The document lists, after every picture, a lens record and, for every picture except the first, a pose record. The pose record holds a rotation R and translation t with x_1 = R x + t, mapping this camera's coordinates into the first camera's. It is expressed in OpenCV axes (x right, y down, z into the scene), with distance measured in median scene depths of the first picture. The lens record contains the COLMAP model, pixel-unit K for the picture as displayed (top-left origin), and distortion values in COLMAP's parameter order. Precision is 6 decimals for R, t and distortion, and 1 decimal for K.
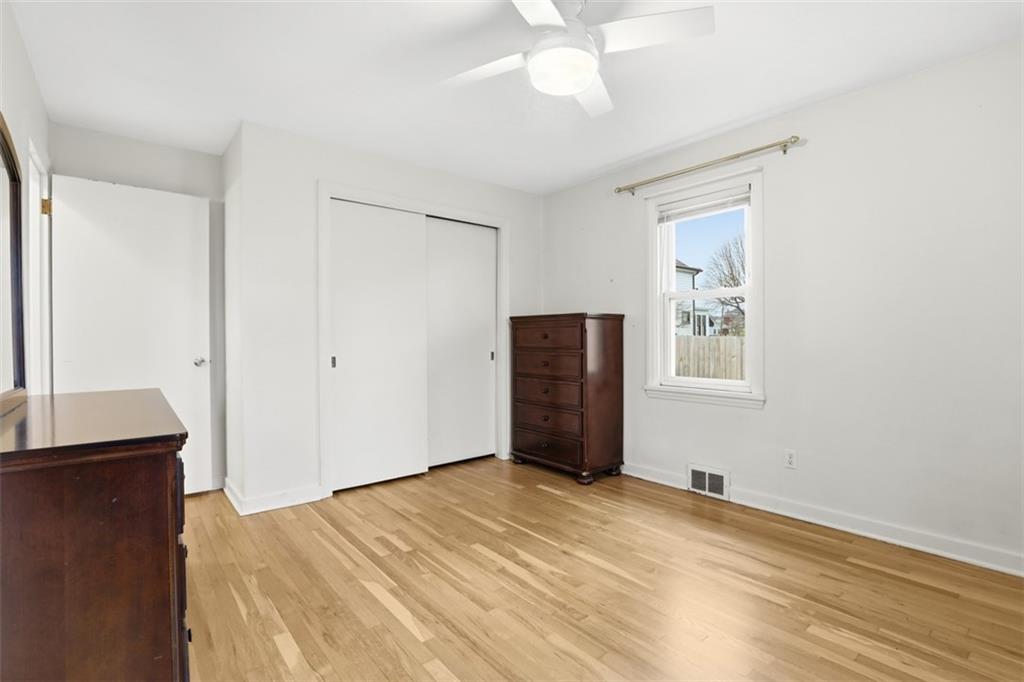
lens RADIAL K [[472.5, 0, 515.4], [0, 472.5, 337.1], [0, 0, 1]] dist [-0.023253, 0.000651]
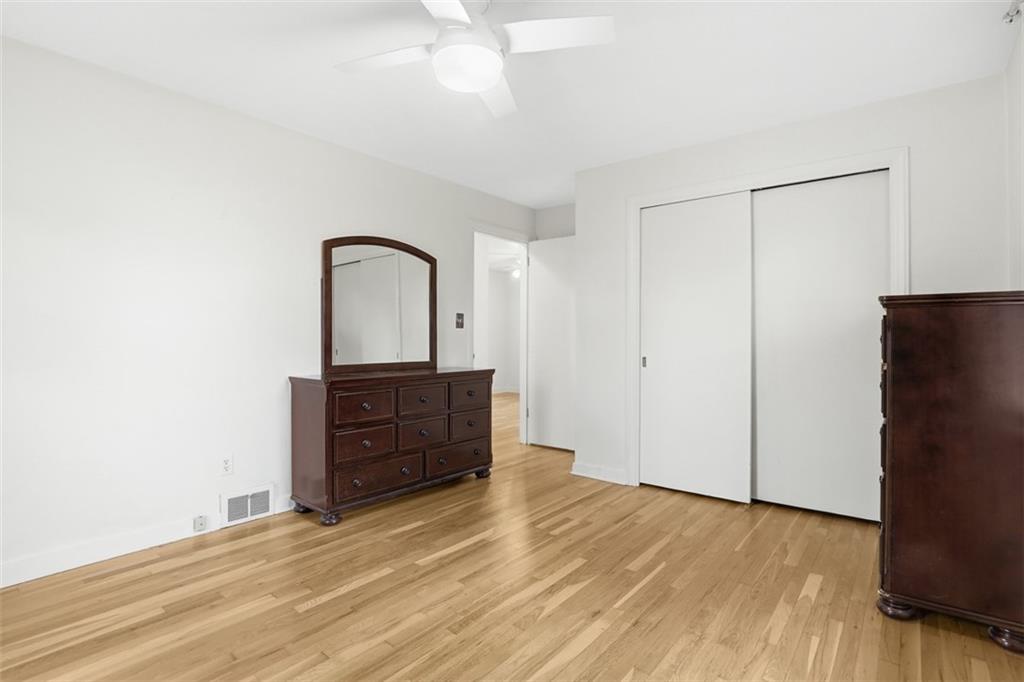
lens RADIAL K [[472.5, 0, 515.4], [0, 472.5, 337.1], [0, 0, 1]] dist [-0.023253, 0.000651]
pose [[0.225510, 0.006850, -0.974217, 0.694259], [-0.005018, 0.999970, 0.005869, -0.009307], [0.974228, 0.003565, 0.225538, 0.565170]]
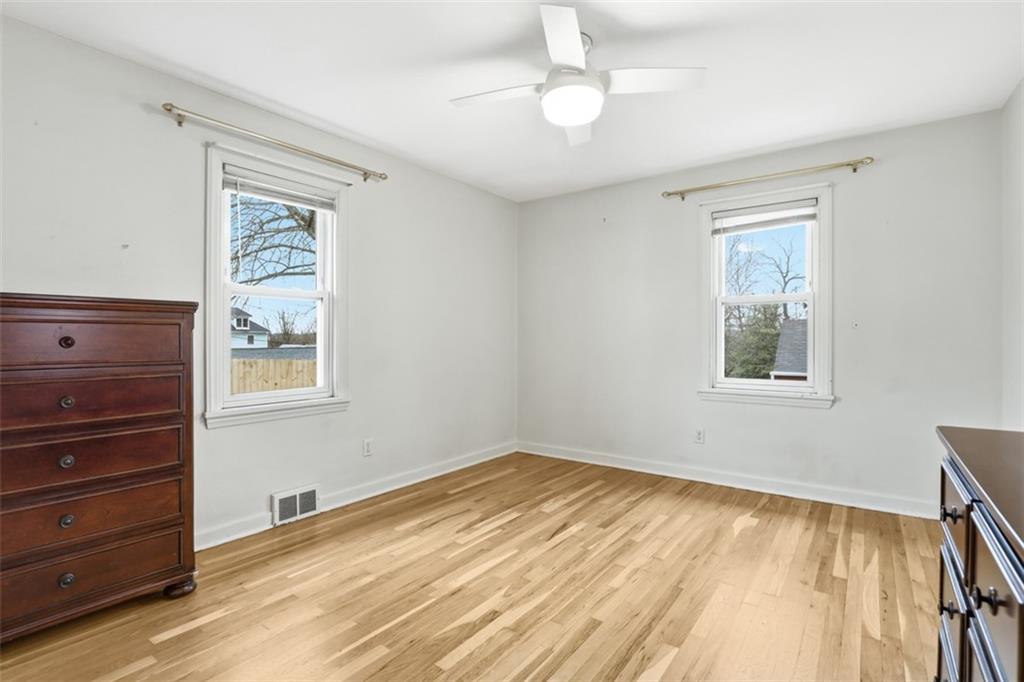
lens RADIAL K [[506.4, 0, 488.2], [0, 506.4, 344.2], [0, 0, 1]] dist [-0.025694, 0.000265]
pose [[-0.219645, -0.003303, 0.975574, -0.660892], [0.005917, 0.999971, 0.004717, 0.001199], [-0.975562, 0.006808, -0.219619, 0.939251]]
